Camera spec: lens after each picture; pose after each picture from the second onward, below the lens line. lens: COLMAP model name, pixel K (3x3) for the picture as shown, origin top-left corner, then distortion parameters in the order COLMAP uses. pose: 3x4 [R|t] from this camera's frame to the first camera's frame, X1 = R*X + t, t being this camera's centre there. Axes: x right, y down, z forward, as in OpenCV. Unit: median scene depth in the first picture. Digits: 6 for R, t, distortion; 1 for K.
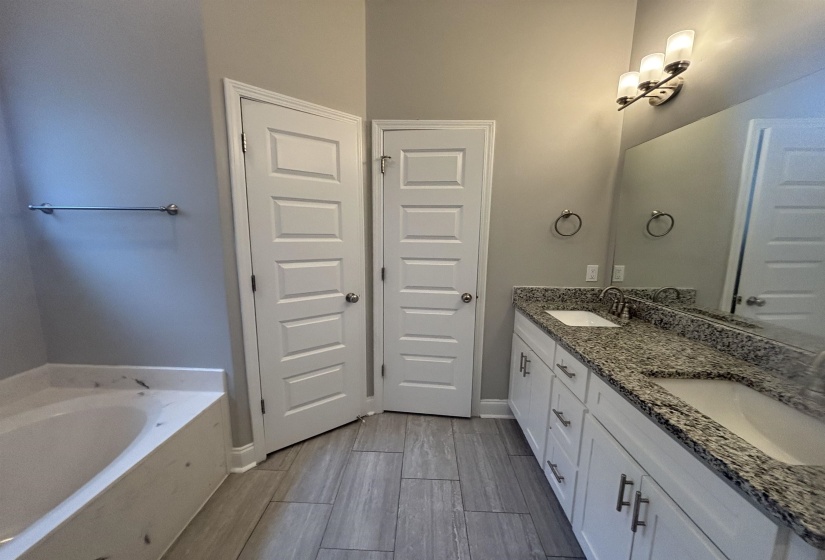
lens RADIAL K [[331.5, 0, 410.8], [0, 331.5, 291.1], [0, 0, 1]] dist [0.001365, -0.001417]
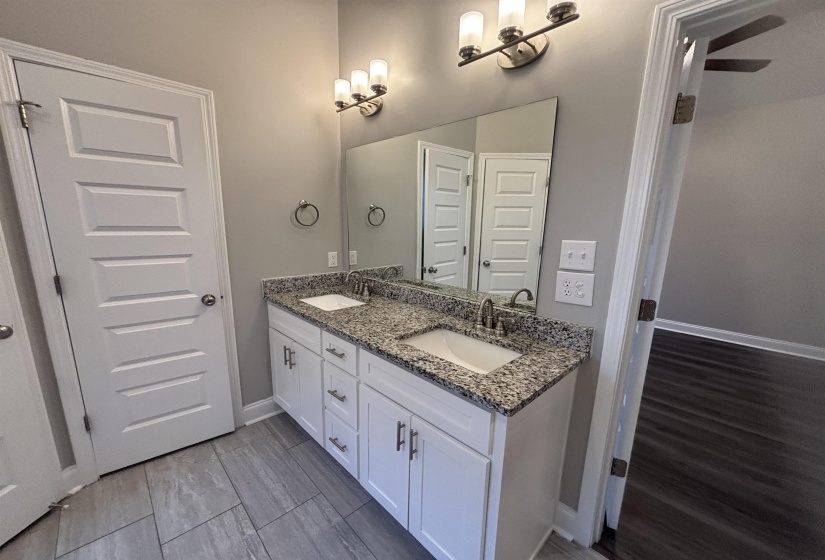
lens RADIAL K [[331.5, 0, 412.5], [0, 331.5, 293.9], [0, 0, 1]] dist [0.001365, -0.001417]
pose [[0.697221, -0.153128, 0.700310, -0.064940], [0.113171, 0.988180, 0.103402, -0.025687], [-0.707867, 0.007161, 0.706310, 0.032940]]
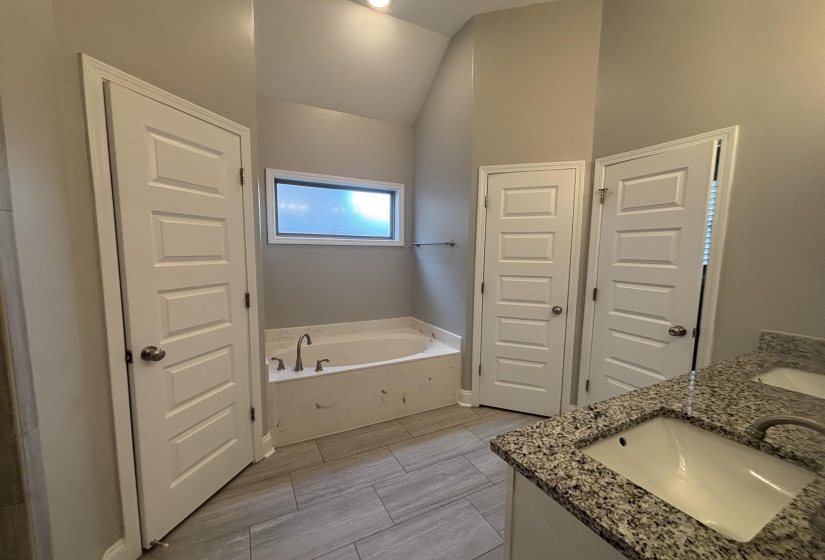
lens RADIAL K [[331.5, 0, 401.8], [0, 331.5, 283.7], [0, 0, 1]] dist [0.001365, -0.001417]
pose [[0.475544, 0.083090, -0.875759, 0.623837], [-0.156977, 0.987566, 0.008458, 0.004042], [0.865573, 0.133452, 0.482675, -0.077849]]
